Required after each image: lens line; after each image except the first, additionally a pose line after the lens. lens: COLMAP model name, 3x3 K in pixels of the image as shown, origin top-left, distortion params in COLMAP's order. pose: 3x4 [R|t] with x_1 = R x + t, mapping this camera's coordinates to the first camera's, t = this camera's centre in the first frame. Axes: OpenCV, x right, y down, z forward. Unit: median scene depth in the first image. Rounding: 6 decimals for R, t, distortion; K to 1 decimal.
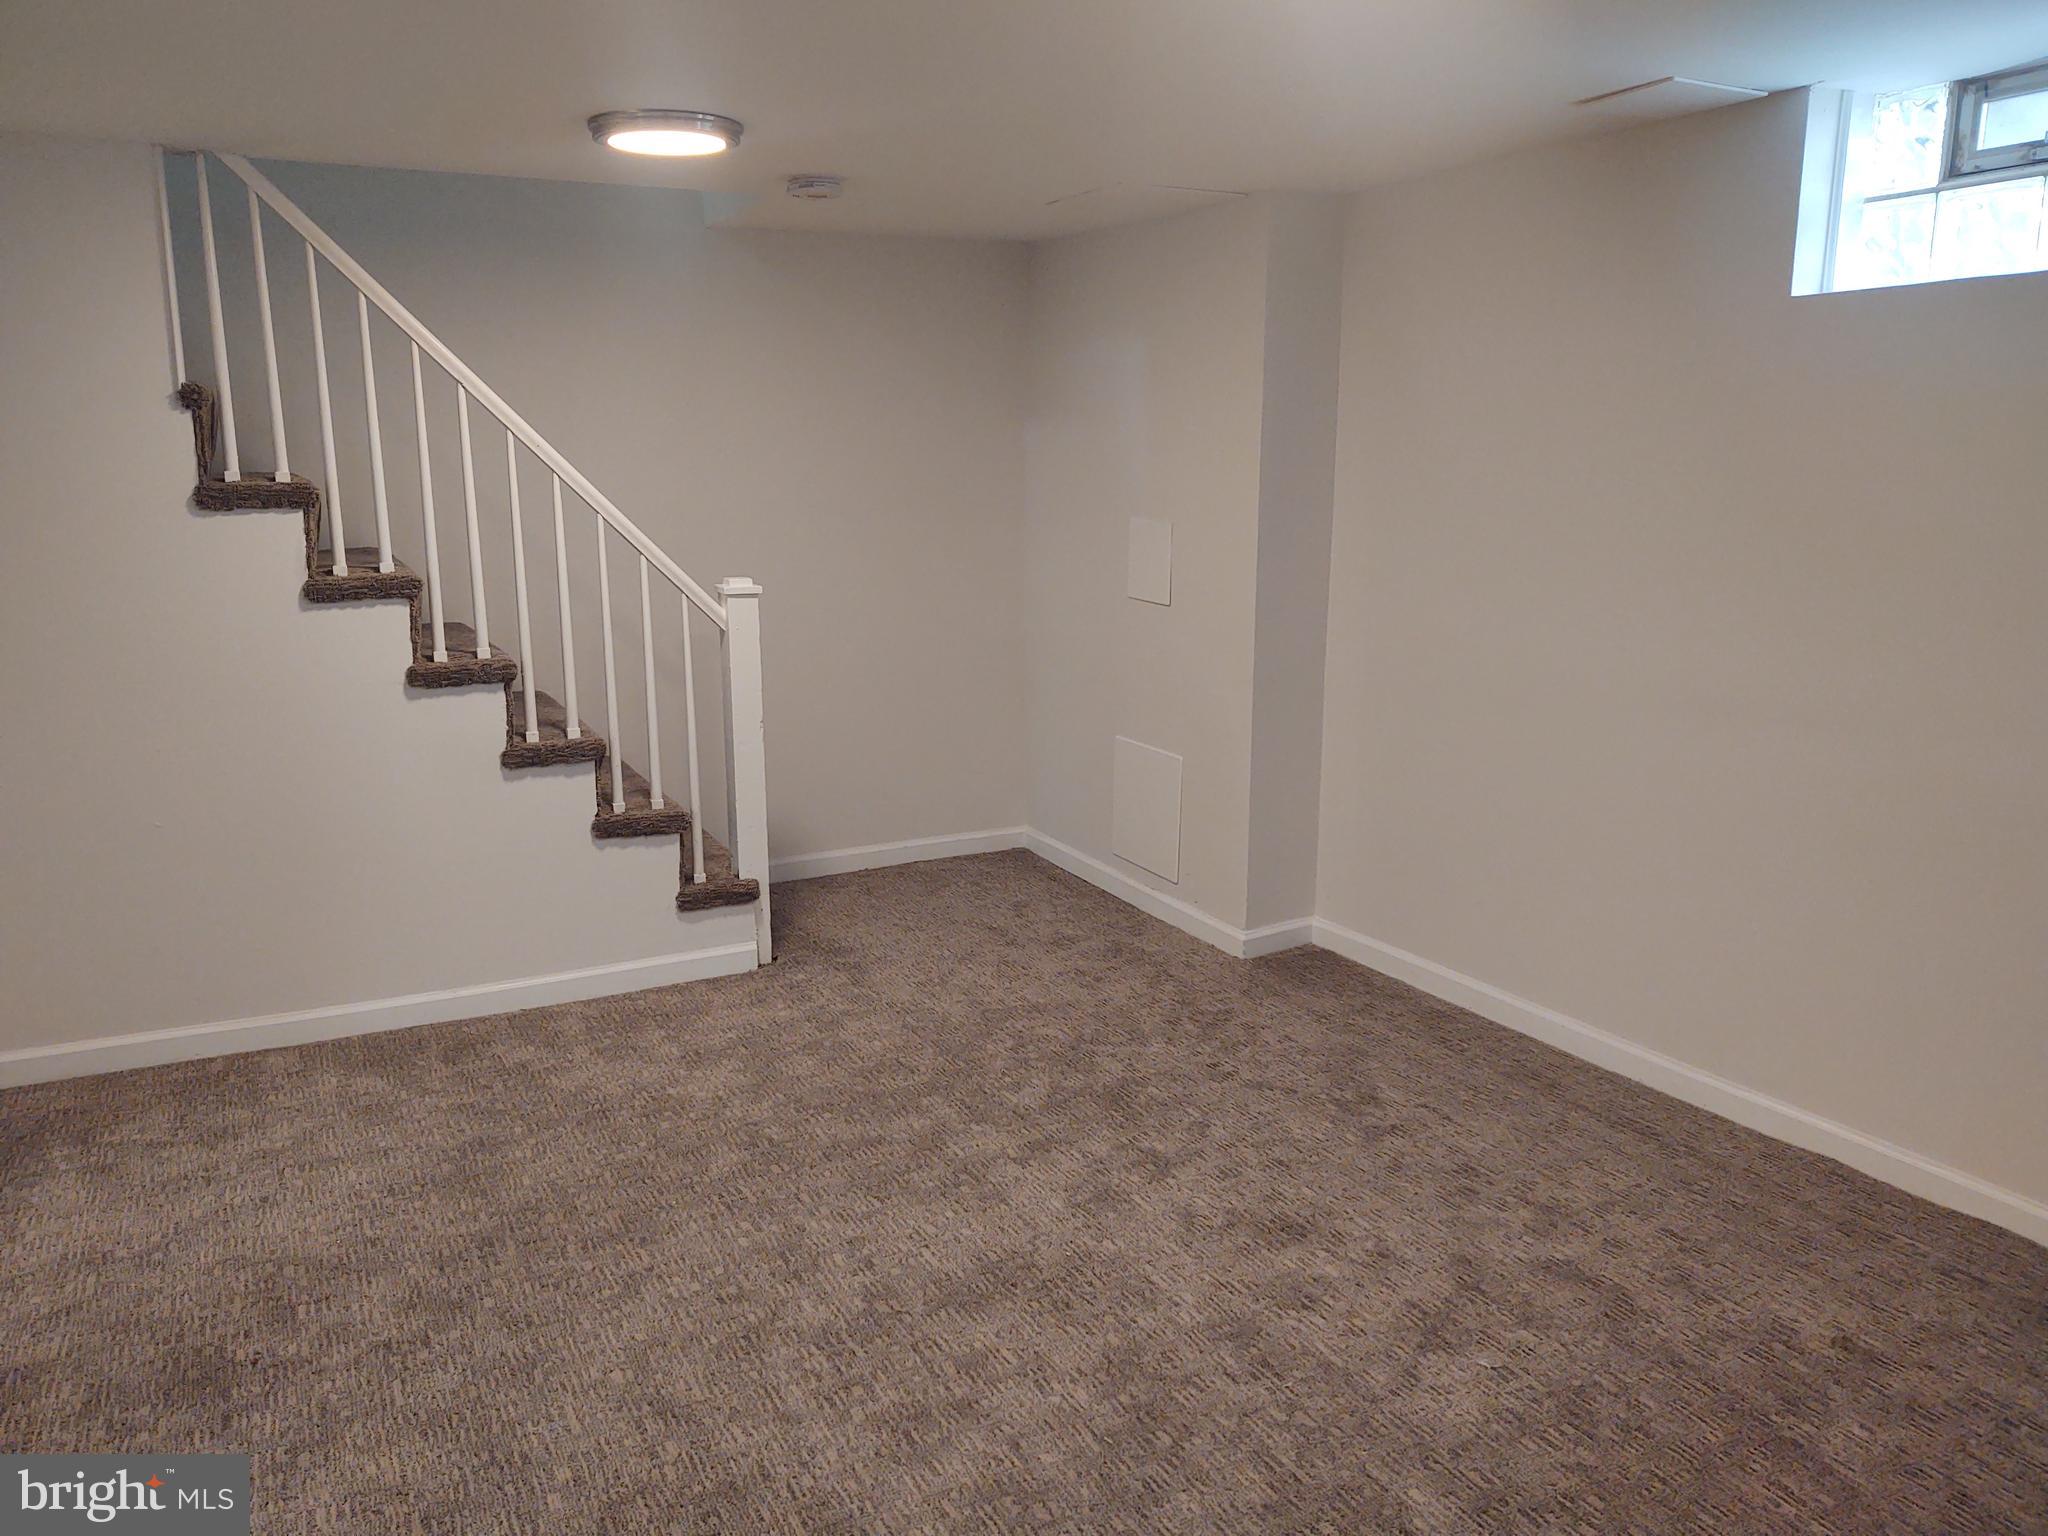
lens RADIAL K [[1606.1, 0, 1024.0], [0, 1606.1, 768.0], [0, 0, 1]] dist [0.065928, -0.081143]
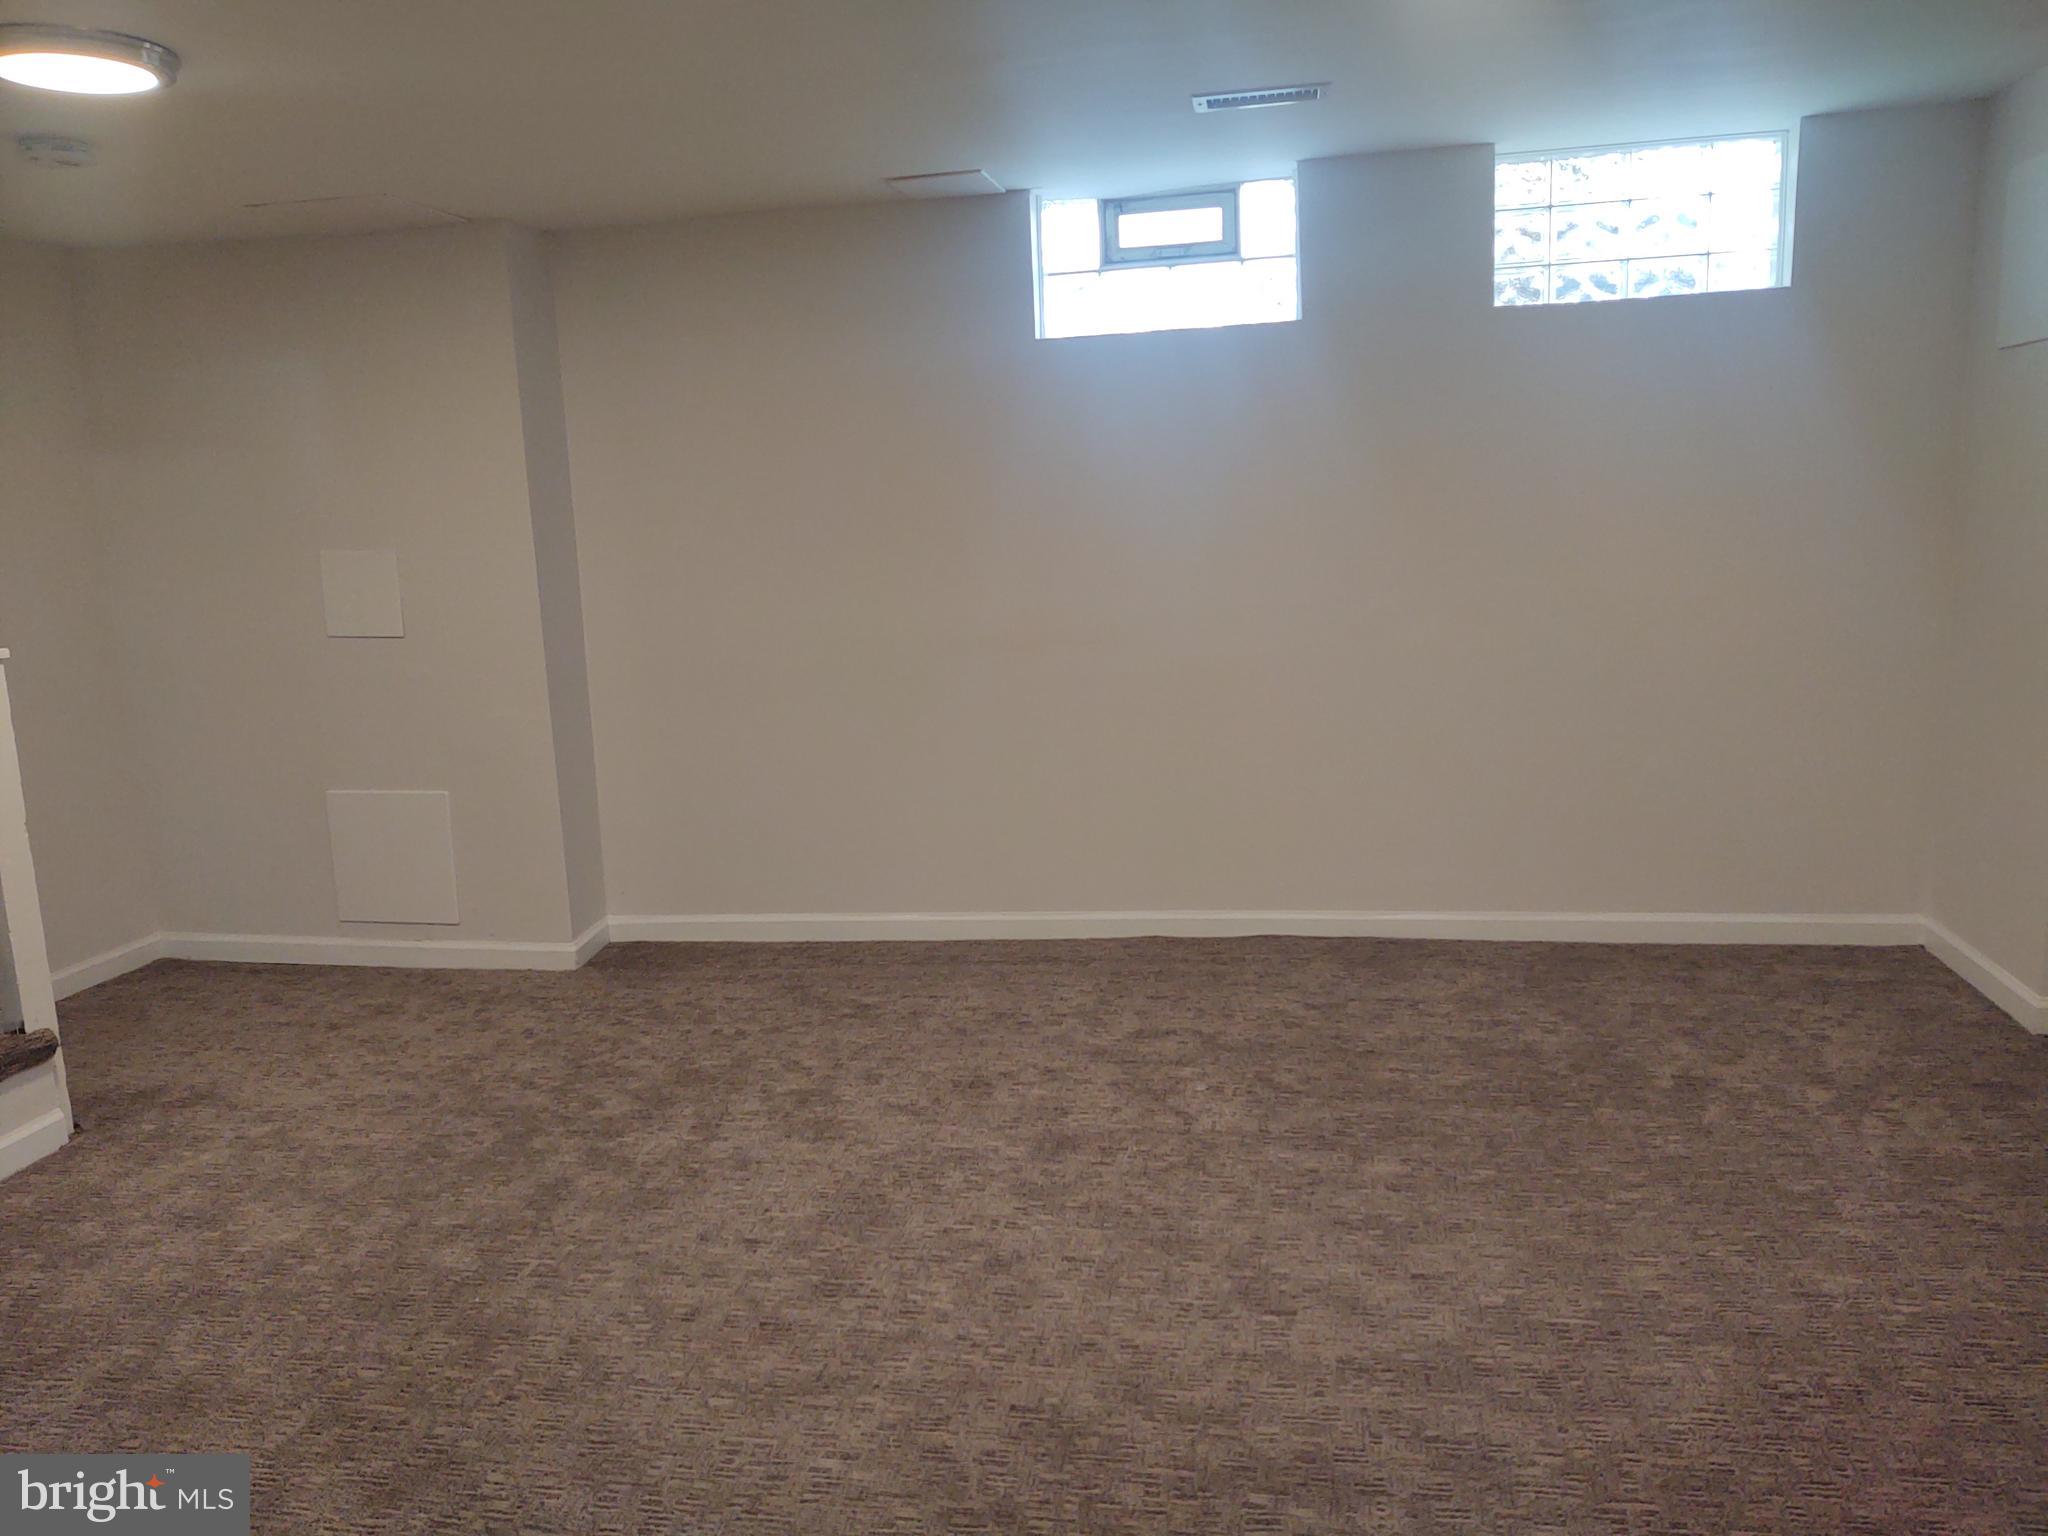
lens RADIAL K [[1606.1, 0, 1024.0], [0, 1606.1, 768.0], [0, 0, 1]] dist [0.065928, -0.081143]
pose [[0.586509, -0.153594, 0.795246, -0.587186], [0.201669, 0.978625, 0.040277, 0.013028], [-0.784434, 0.136754, 0.604948, 0.179987]]
